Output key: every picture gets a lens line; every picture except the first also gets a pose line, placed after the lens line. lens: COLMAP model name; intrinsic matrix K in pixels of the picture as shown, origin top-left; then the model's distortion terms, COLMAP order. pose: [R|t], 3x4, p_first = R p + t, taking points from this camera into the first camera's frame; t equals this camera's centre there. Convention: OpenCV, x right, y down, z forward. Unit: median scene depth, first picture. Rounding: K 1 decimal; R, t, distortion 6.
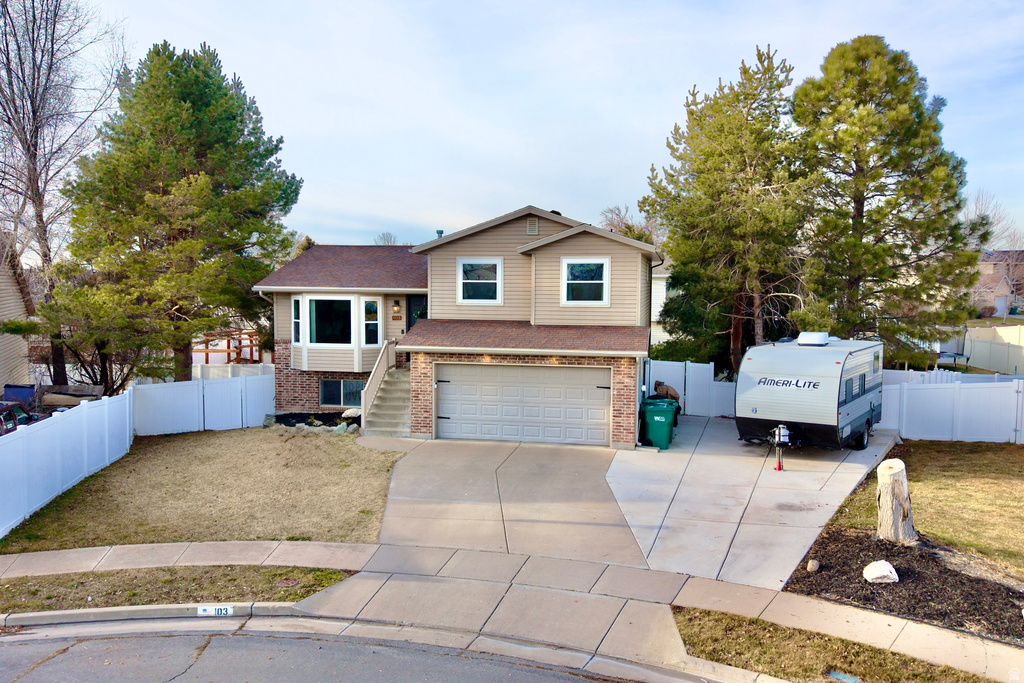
lens RADIAL K [[808.0, 0, 512.0], [0, 808.0, 341.5], [0, 0, 1]] dist [0.033974, -0.037683]
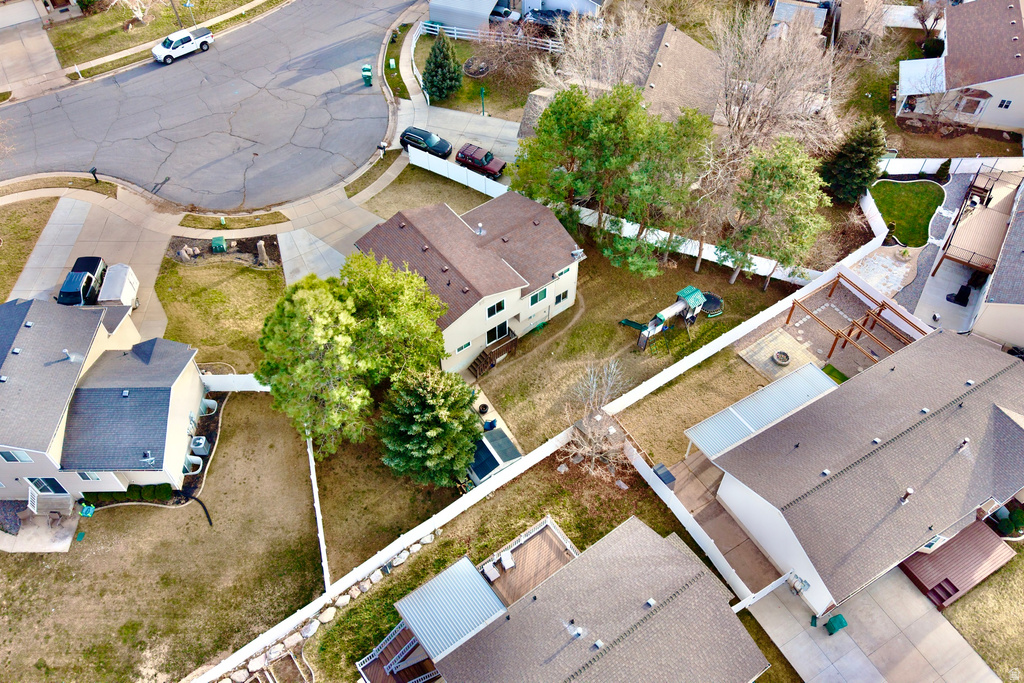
lens RADIAL K [[803.1, 0, 512.0], [0, 803.1, 341.5], [0, 0, 1]] dist [0.077847, -0.137560]
pose [[-0.662136, 0.589380, -0.462826, 1.212539], [-0.054317, 0.578239, 0.814058, -2.043287], [0.747413, 0.564156, -0.350859, 2.457384]]
